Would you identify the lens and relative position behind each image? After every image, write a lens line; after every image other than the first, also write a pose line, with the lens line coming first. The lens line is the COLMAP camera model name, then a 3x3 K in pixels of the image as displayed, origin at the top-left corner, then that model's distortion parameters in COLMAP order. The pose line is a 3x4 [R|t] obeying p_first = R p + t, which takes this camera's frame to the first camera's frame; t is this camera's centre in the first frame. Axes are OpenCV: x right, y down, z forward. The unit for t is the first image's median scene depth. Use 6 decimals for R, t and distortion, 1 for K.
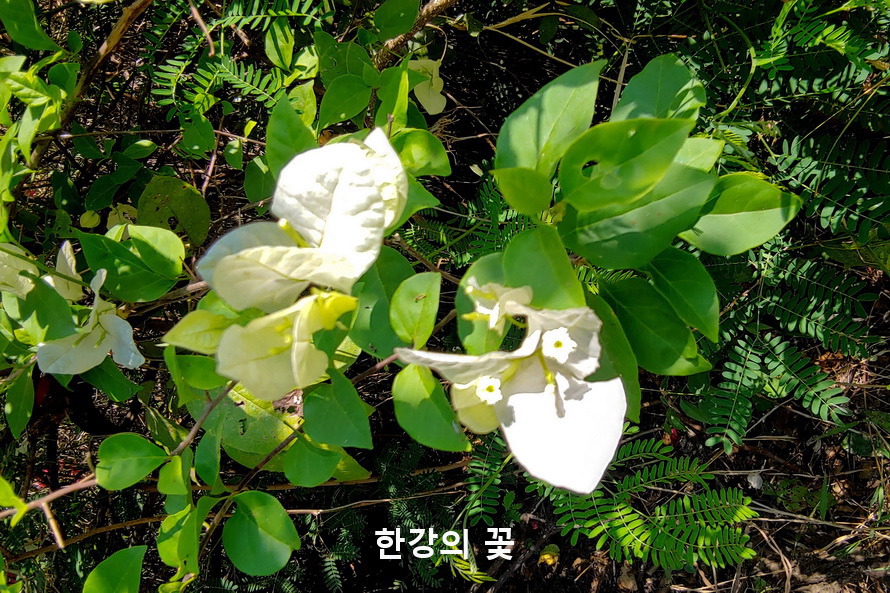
lens RADIAL K [[409.1, 0, 464.9], [0, 409.1, 296.3], [0, 0, 1]] dist [-0.001492, -0.000322]
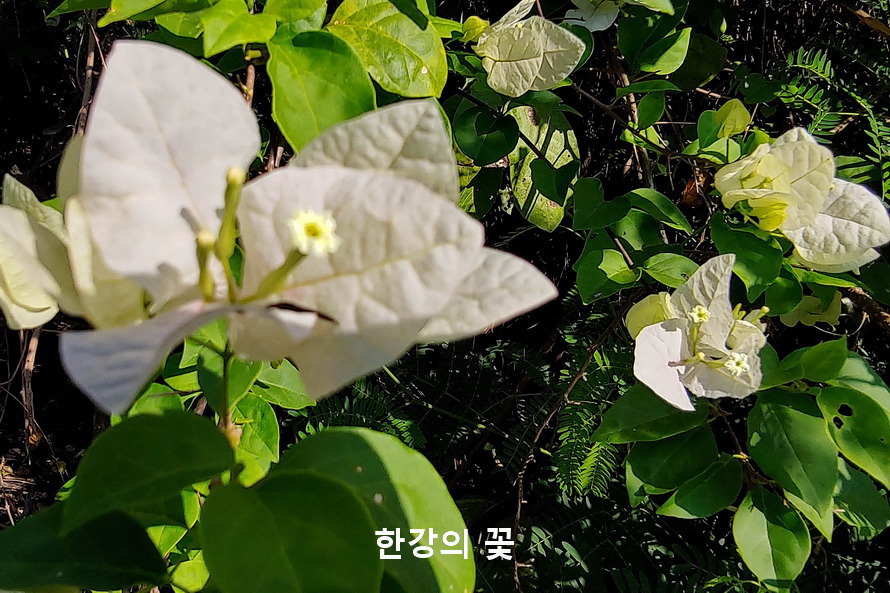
lens RADIAL K [[462.6, 0, 445.0], [0, 462.6, 296.5], [0, 0, 1]] dist [-0.001233, -0.000241]
pose [[-0.102455, 0.990972, -0.086469, 0.074033], [-0.992138, -0.095519, 0.080866, 0.319856], [0.071876, 0.094074, 0.992967, -0.223256]]
